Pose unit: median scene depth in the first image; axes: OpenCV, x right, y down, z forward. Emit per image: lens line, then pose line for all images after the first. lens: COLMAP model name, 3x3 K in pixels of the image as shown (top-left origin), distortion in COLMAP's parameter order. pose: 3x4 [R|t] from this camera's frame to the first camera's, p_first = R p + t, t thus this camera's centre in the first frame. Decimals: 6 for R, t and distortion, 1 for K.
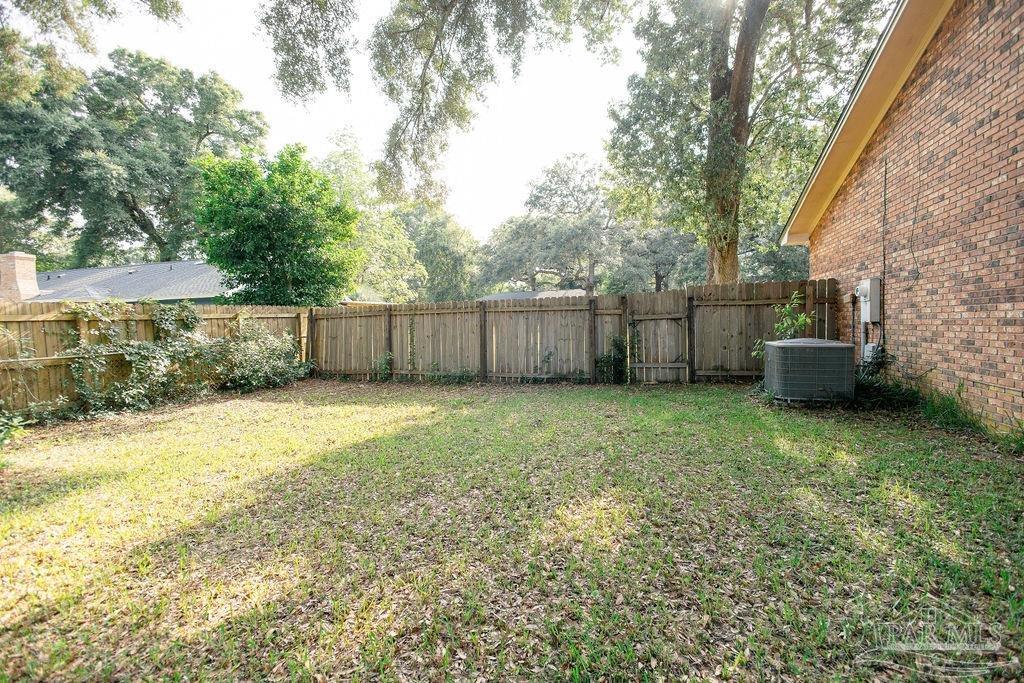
lens RADIAL K [[465.4, 0, 513.7], [0, 465.4, 343.5], [0, 0, 1]] dist [0.005974, -0.001824]
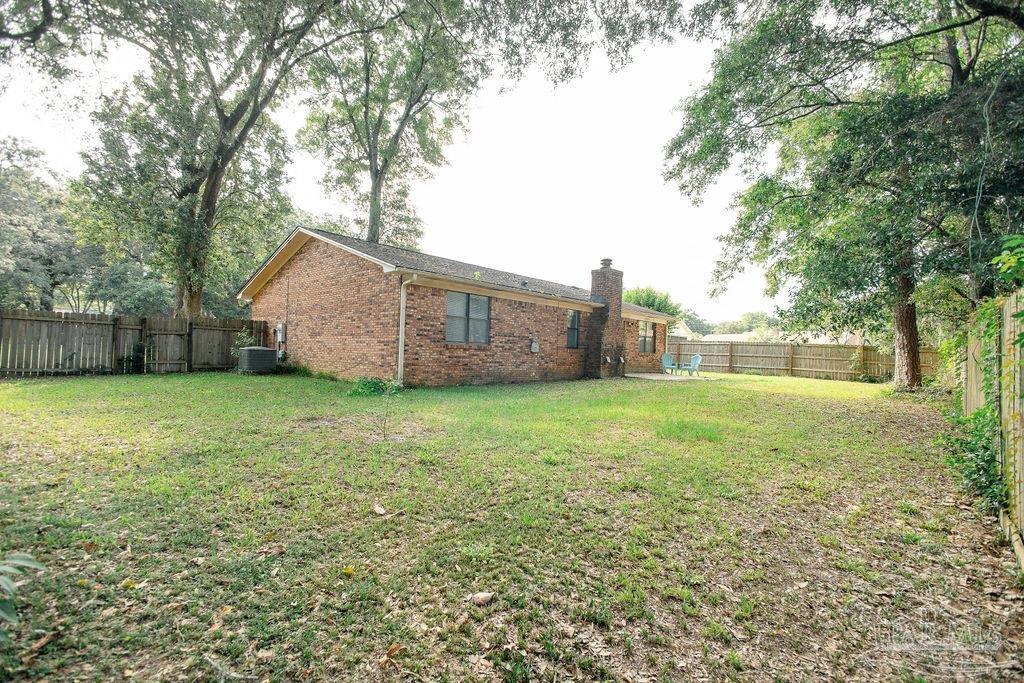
lens RADIAL K [[465.4, 0, 514.0], [0, 465.4, 345.3], [0, 0, 1]] dist [0.005974, -0.001824]
pose [[0.421907, 0.050541, 0.905229, -0.681695], [0.000730, 0.998426, -0.056085, 0.082656], [-0.906639, 0.024324, 0.421206, -0.829243]]
